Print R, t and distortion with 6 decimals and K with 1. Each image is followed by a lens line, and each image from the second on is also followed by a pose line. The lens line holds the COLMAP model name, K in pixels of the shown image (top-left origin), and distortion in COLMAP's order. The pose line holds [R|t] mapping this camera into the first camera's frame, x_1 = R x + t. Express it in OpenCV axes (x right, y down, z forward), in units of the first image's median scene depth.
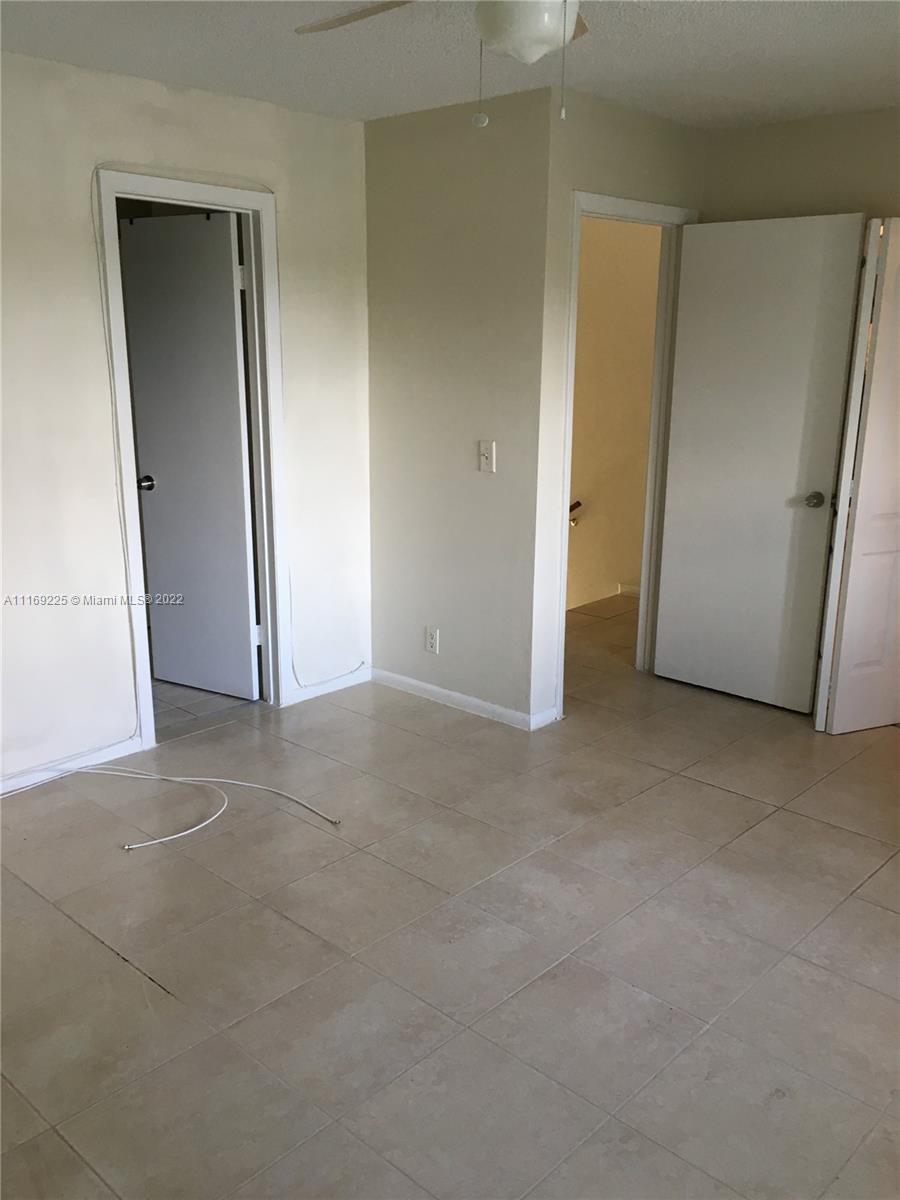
lens RADIAL K [[1031.9, 0, 450.0], [0, 1031.9, 600.0], [0, 0, 1]] dist [0.101826, -0.141168]
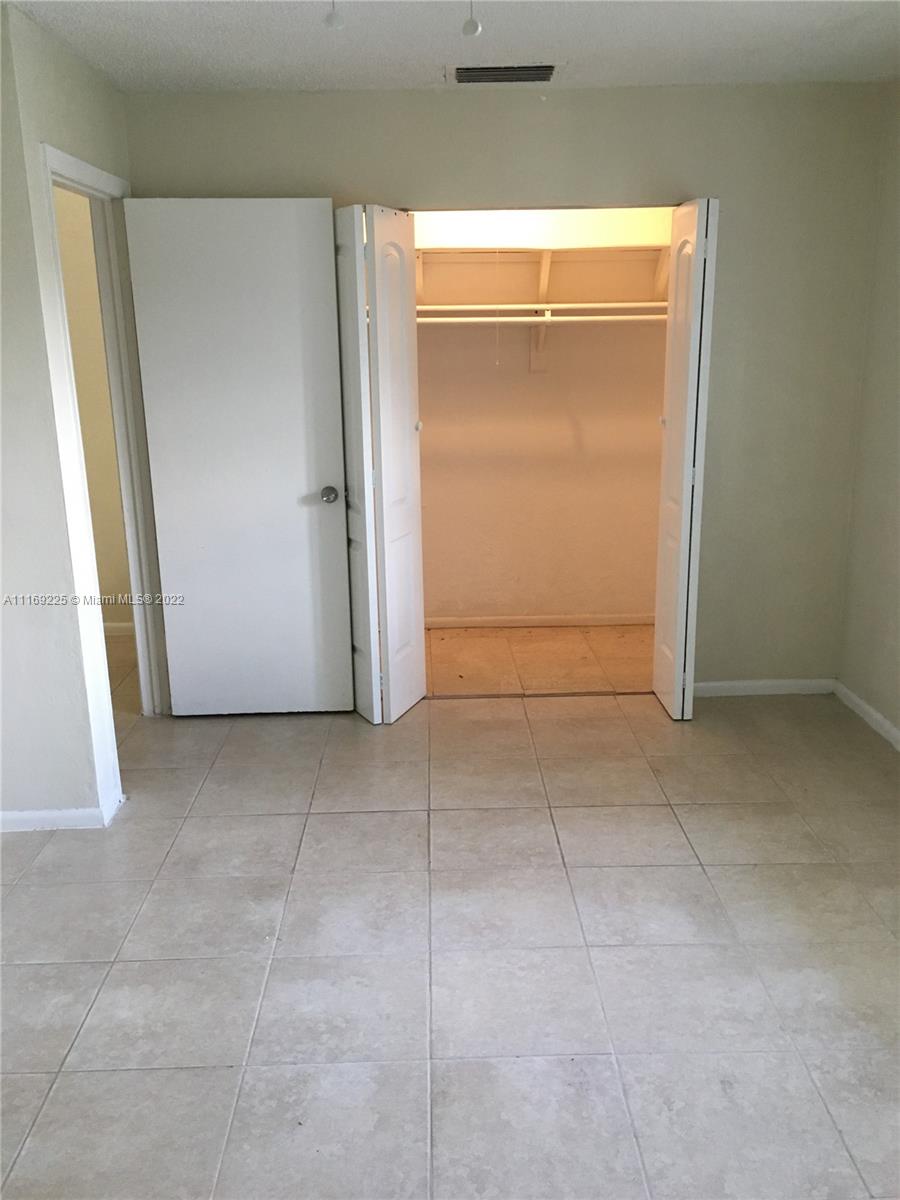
lens RADIAL K [[1031.9, 0, 450.0], [0, 1031.9, 600.0], [0, 0, 1]] dist [0.101826, -0.141168]
pose [[0.714500, -0.197163, 0.671279, -0.253424], [0.195016, 0.977569, 0.079552, -0.059165], [-0.671906, 0.074070, 0.736923, 0.236692]]
